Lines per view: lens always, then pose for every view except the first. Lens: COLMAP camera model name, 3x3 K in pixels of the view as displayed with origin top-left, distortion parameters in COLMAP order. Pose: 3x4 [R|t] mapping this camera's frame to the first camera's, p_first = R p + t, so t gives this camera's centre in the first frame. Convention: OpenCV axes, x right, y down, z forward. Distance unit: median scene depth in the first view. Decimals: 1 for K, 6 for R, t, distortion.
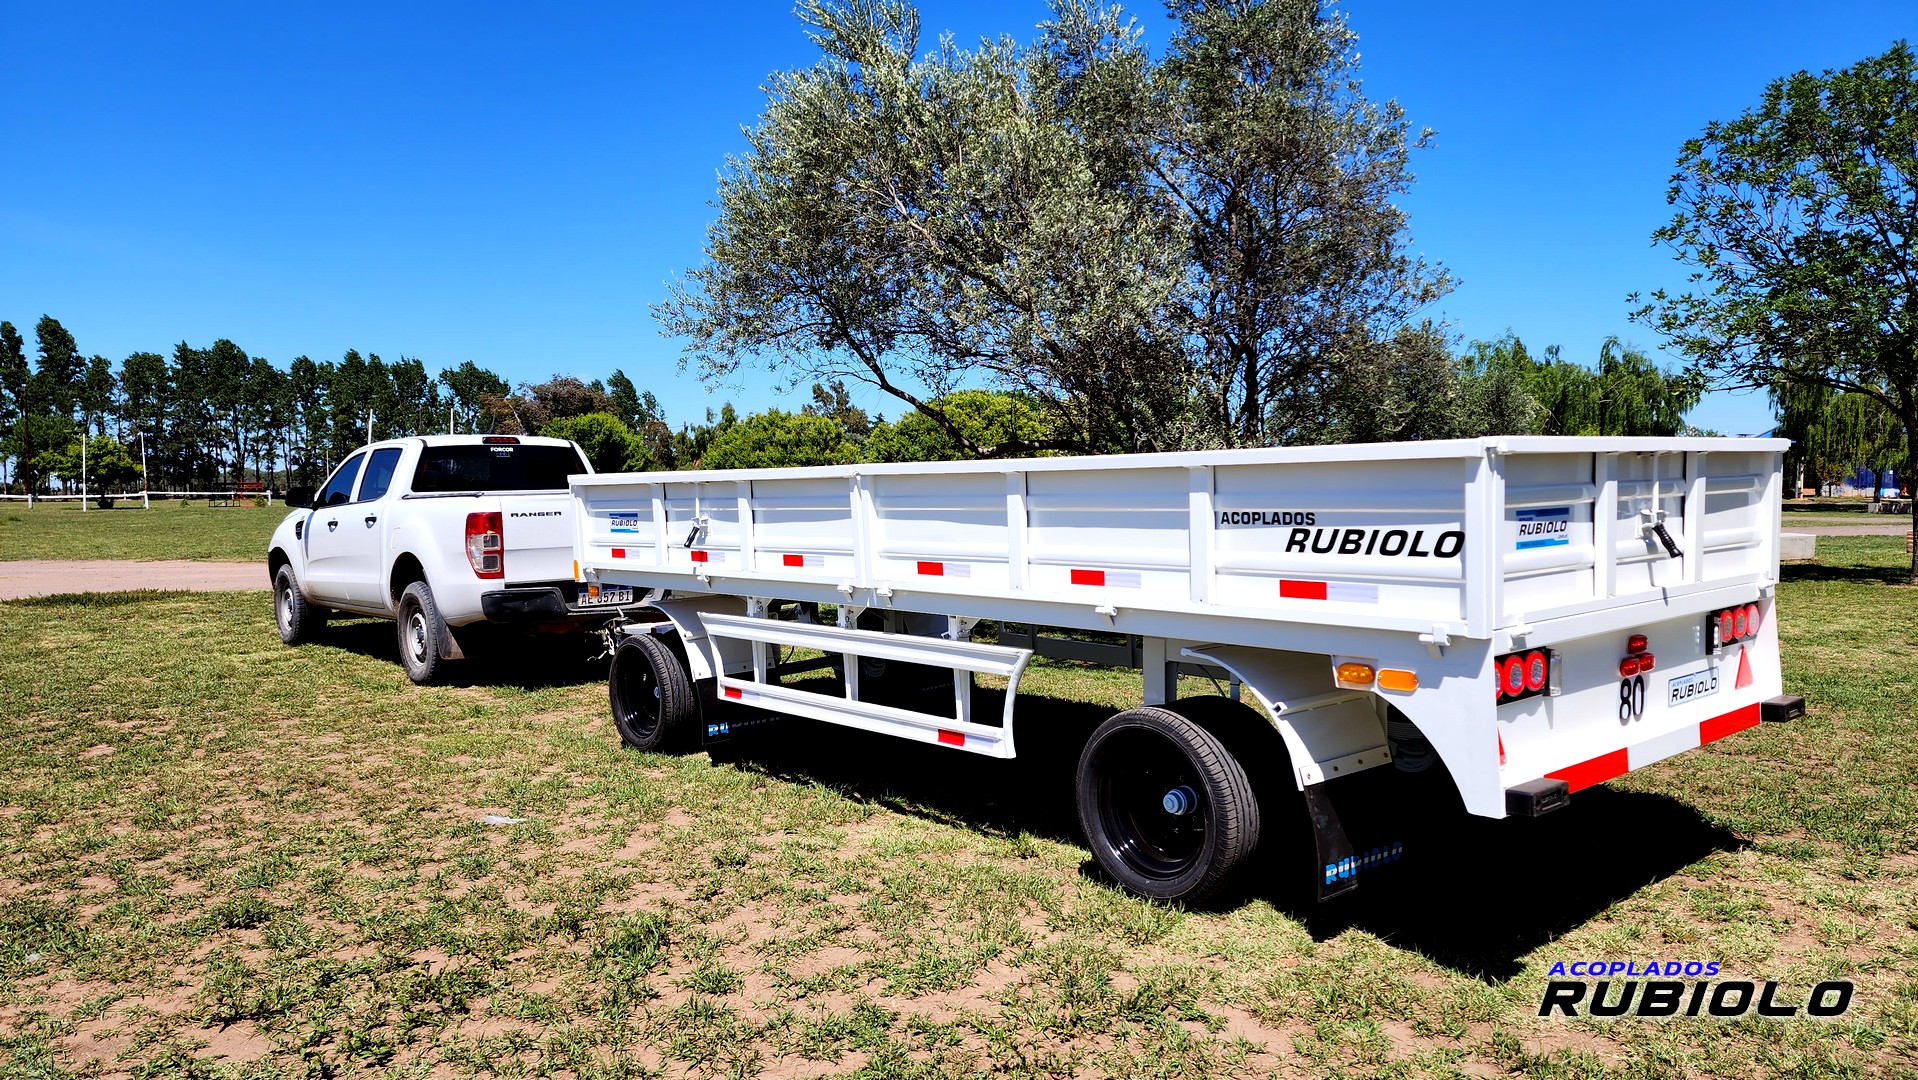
lens RADIAL K [[1292.0, 0, 958.9], [0, 1292.0, 569.3], [0, 0, 1]] dist [0.104647, -0.102988]
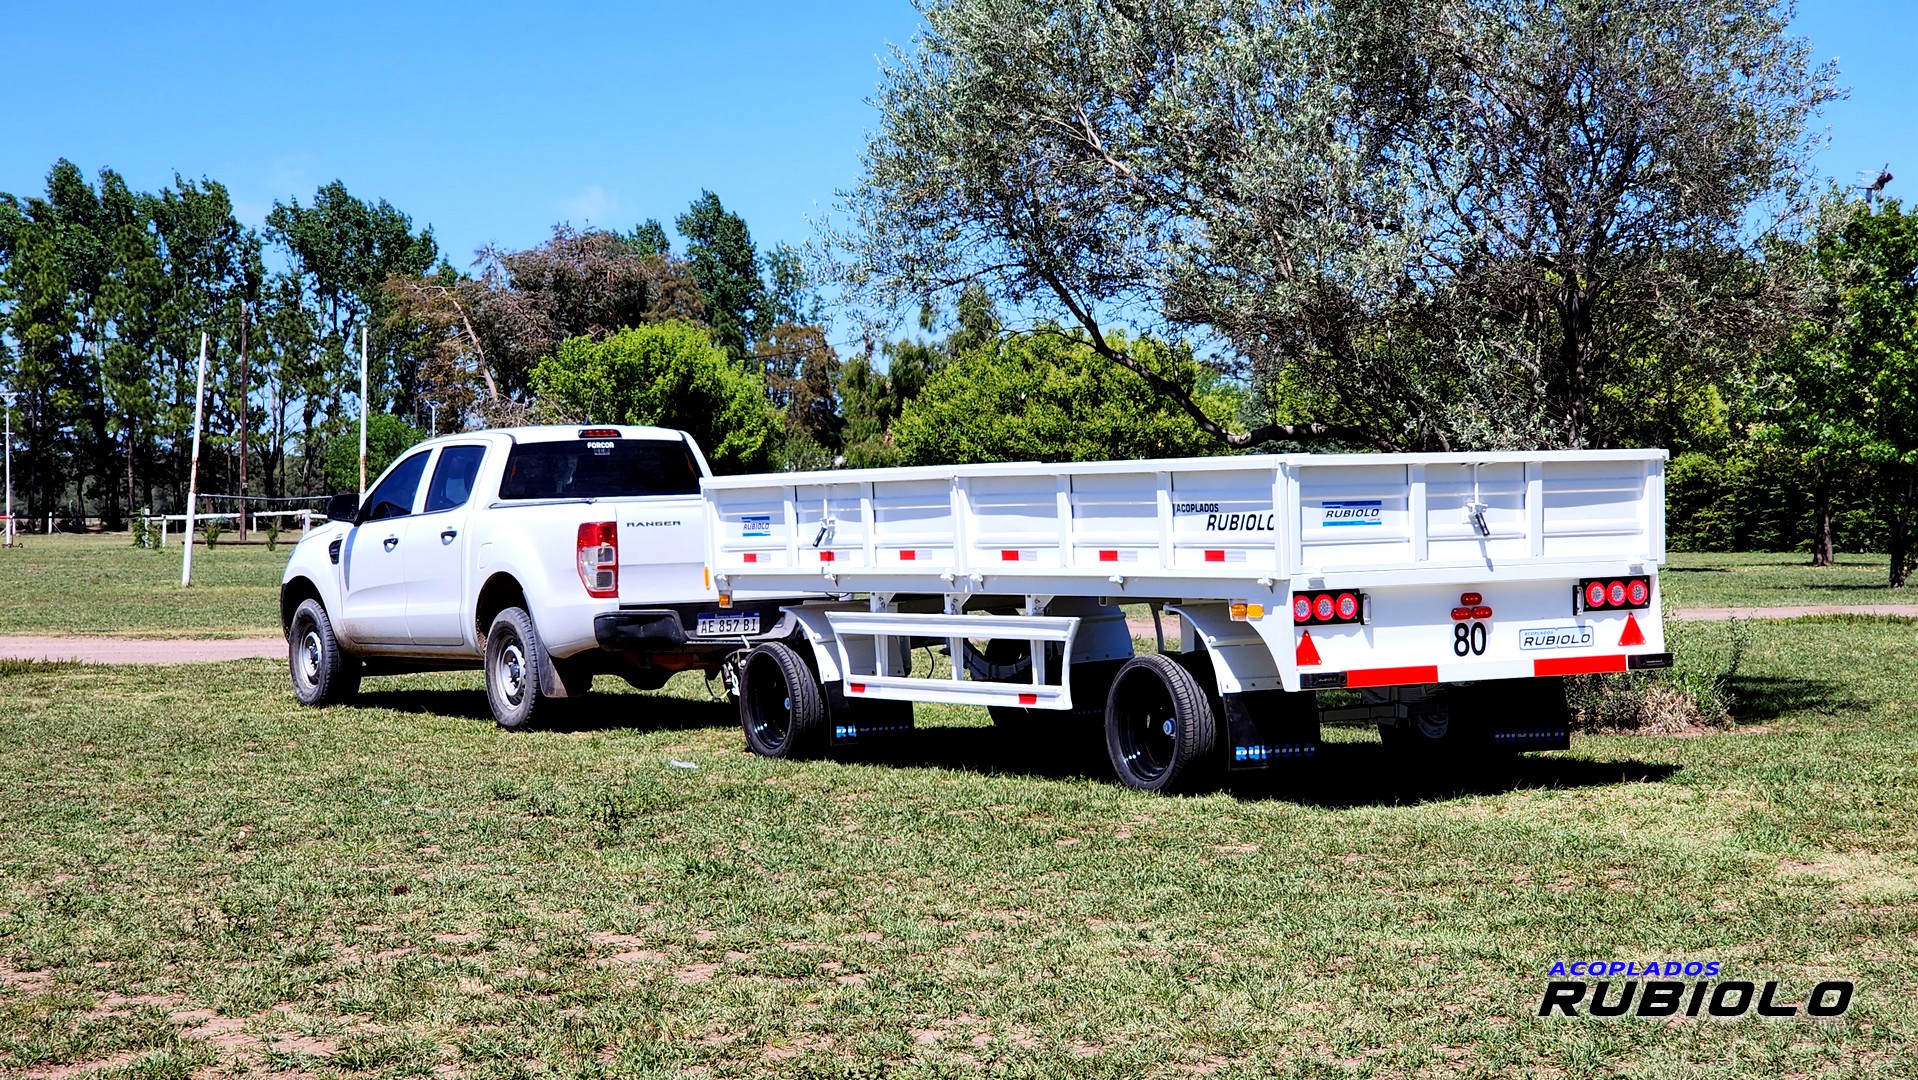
lens RADIAL K [[3690.9, 0, 966.9], [0, 3690.9, 539.5], [0, 0, 1]] dist [-1.617448, 34.511502]
pose [[0.983648, -0.001032, -0.180098, 0.409477], [-0.008287, 0.998665, -0.050986, 0.117546], [0.179910, 0.051645, 0.982326, -1.742119]]
